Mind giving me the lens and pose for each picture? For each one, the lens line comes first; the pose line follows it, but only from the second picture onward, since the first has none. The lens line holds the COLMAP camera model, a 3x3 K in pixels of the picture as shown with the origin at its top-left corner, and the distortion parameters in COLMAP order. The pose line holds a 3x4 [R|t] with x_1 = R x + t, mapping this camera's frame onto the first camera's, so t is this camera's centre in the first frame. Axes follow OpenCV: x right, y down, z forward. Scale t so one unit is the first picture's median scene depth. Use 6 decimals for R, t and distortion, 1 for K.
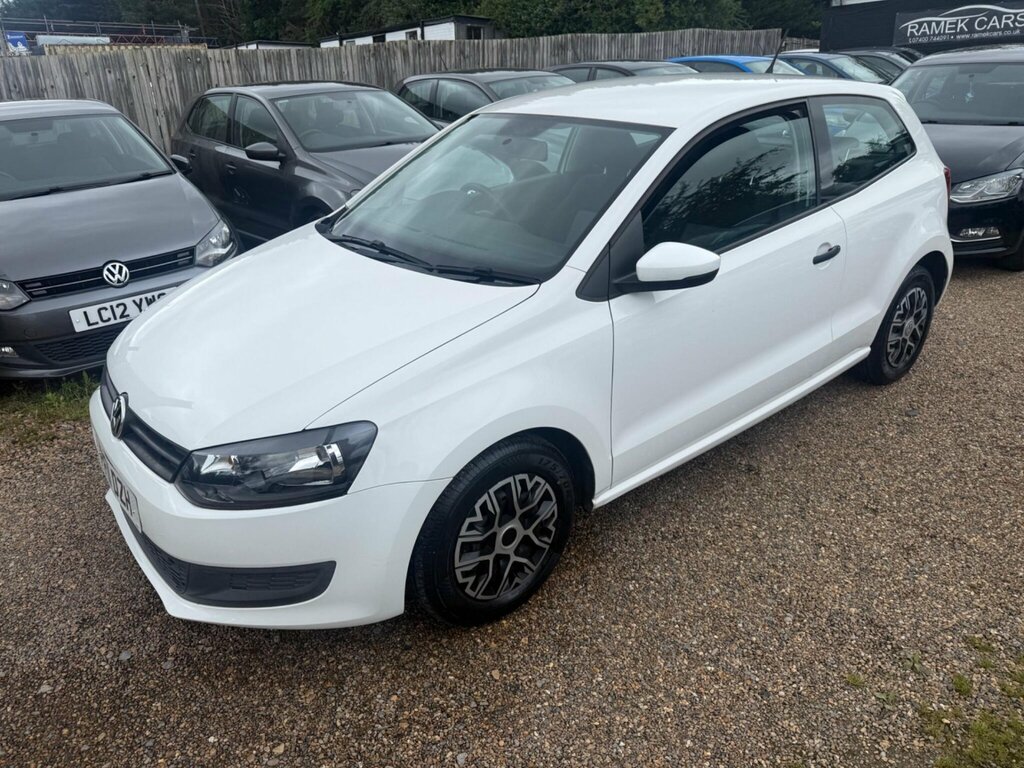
lens RADIAL K [[734.8, 0, 507.0], [0, 734.8, 380.1], [0, 0, 1]] dist [0.001078, -0.006466]
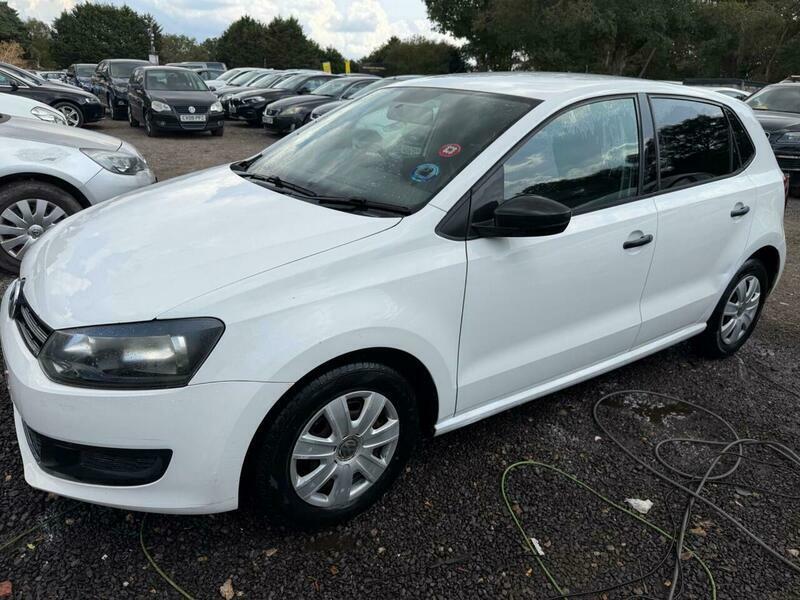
lens RADIAL K [[574.1, 0, 396.1], [0, 574.1, 296.9], [0, 0, 1]] dist [0.001078, -0.006466]
pose [[0.993679, 0.103813, -0.042708, 0.080468], [-0.106722, 0.991630, -0.072664, 0.047428], [0.034808, 0.076763, 0.996442, 0.150945]]
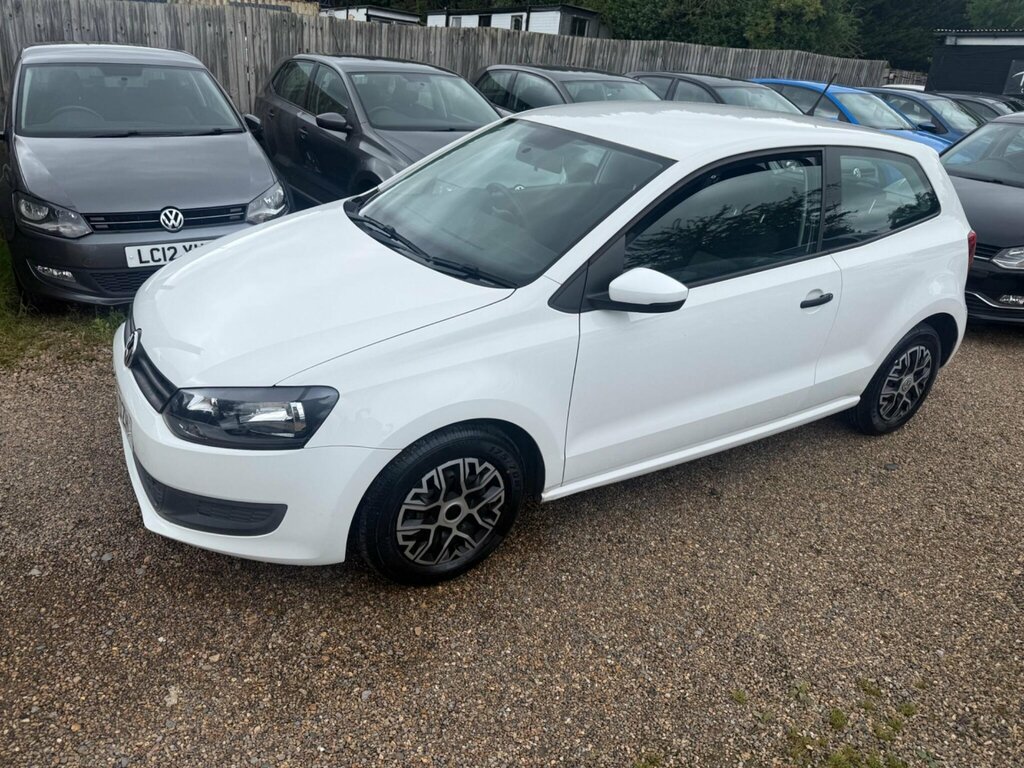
lens RADIAL K [[731.3, 0, 507.7], [0, 731.3, 388.0], [0, 0, 1]] dist [0.007684, -0.012549]
pose [[0.984645, 0.158968, -0.072138, 0.128836], [-0.157153, 0.987112, 0.030201, -0.015828], [0.076009, -0.018401, 0.996937, -0.079366]]
